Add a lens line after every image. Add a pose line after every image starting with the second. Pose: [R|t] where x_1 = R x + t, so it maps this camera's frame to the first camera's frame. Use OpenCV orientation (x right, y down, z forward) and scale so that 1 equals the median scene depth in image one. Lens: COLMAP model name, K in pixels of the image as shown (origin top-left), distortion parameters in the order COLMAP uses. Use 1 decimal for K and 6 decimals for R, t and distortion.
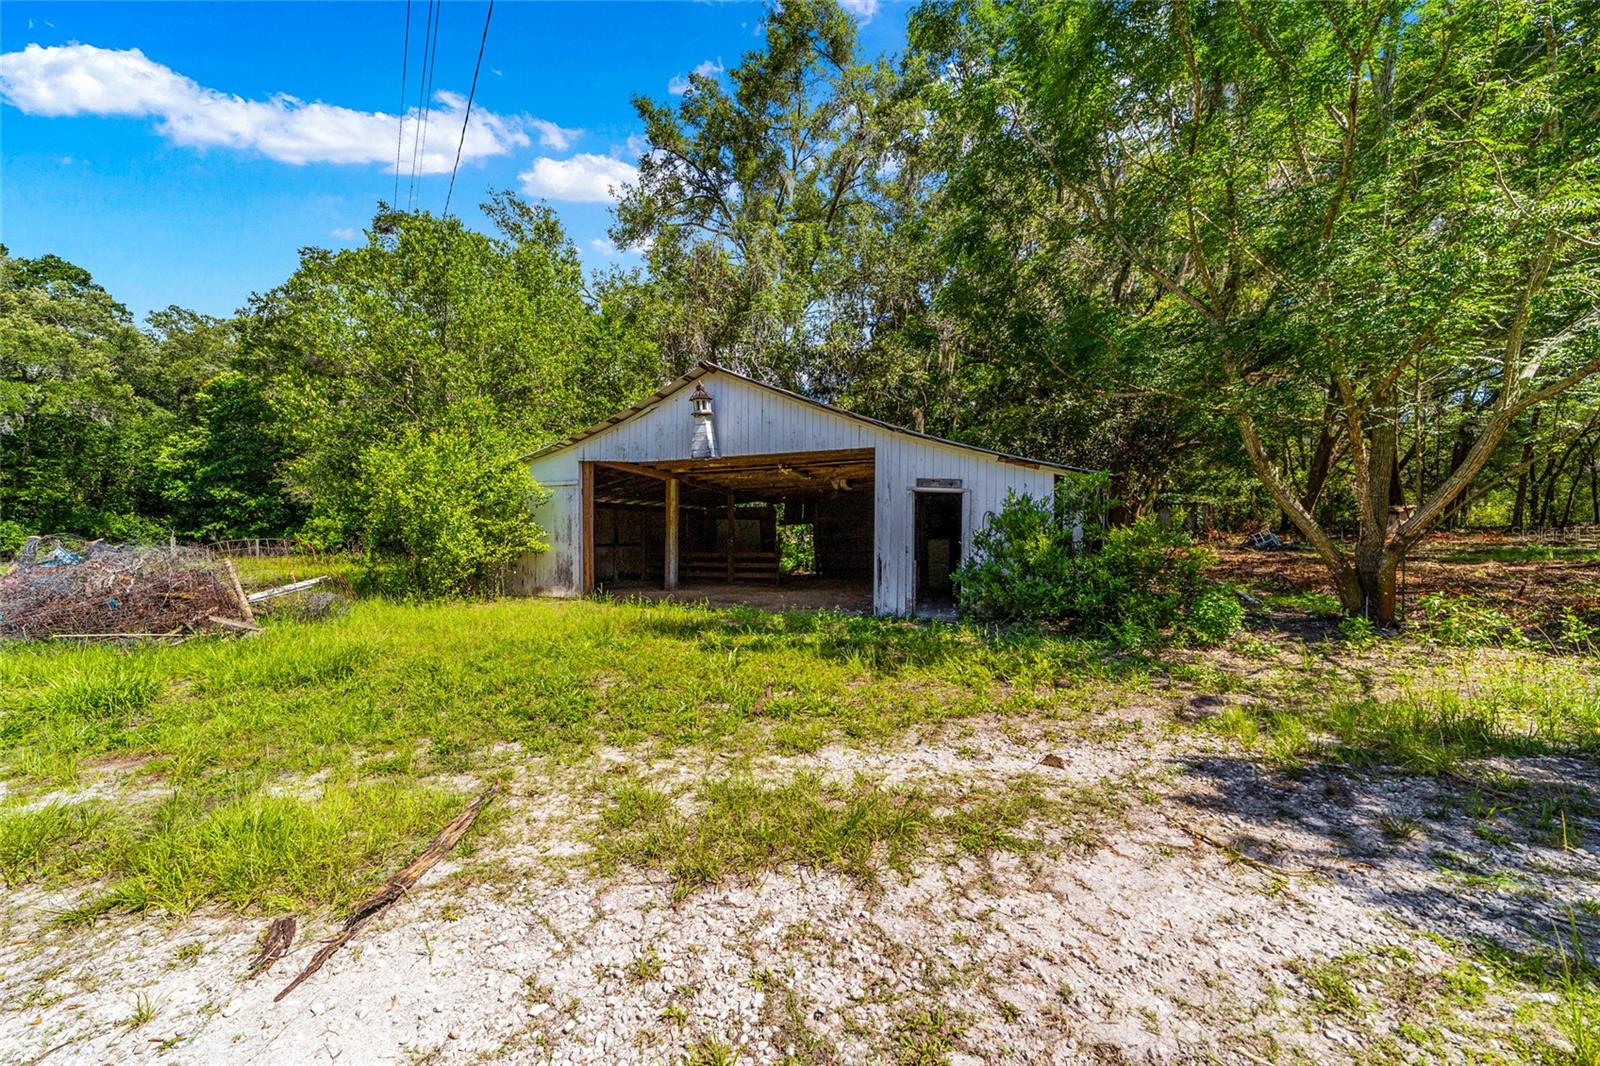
lens RADIAL K [[616.8, 0, 802.2], [0, 616.8, 532.8], [0, 0, 1]] dist [-0.009480, 0.005105]
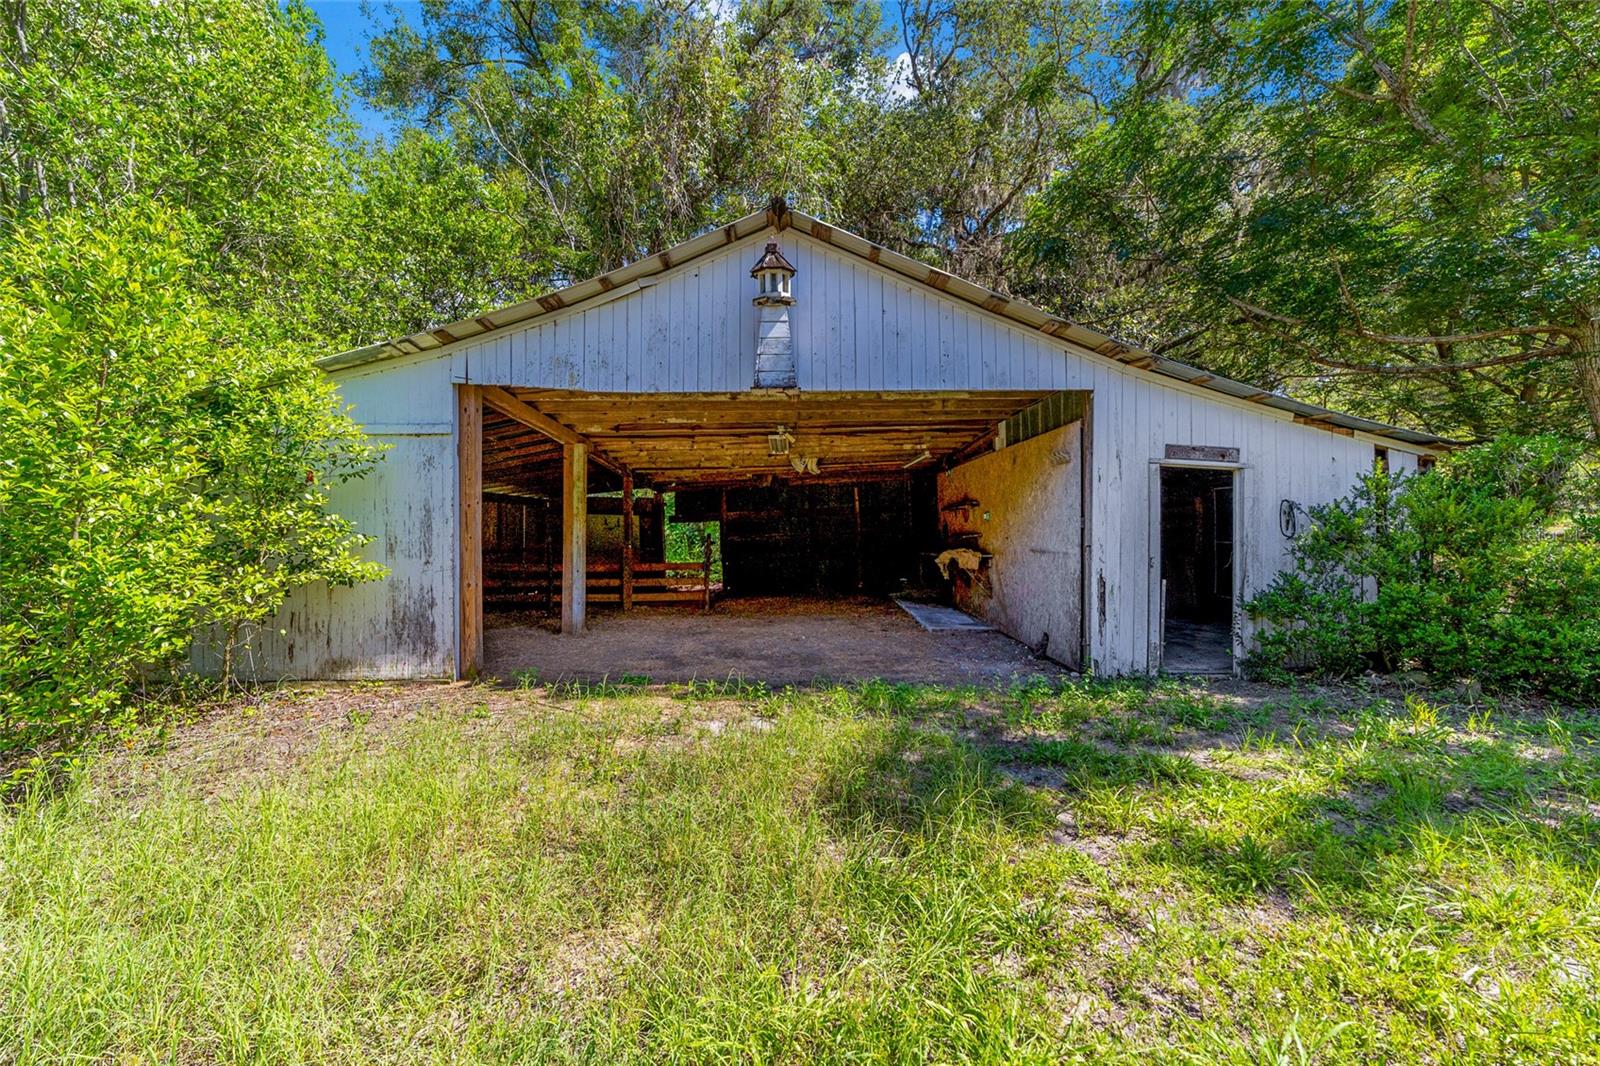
lens RADIAL K [[616.8, 0, 798.3], [0, 616.8, 531.3], [0, 0, 1]] dist [-0.009480, 0.005105]
pose [[0.916991, -0.003324, 0.398893, -0.313681], [0.003899, 0.999992, -0.000630, -0.003415], [-0.398888, 0.002133, 0.916997, 0.477341]]
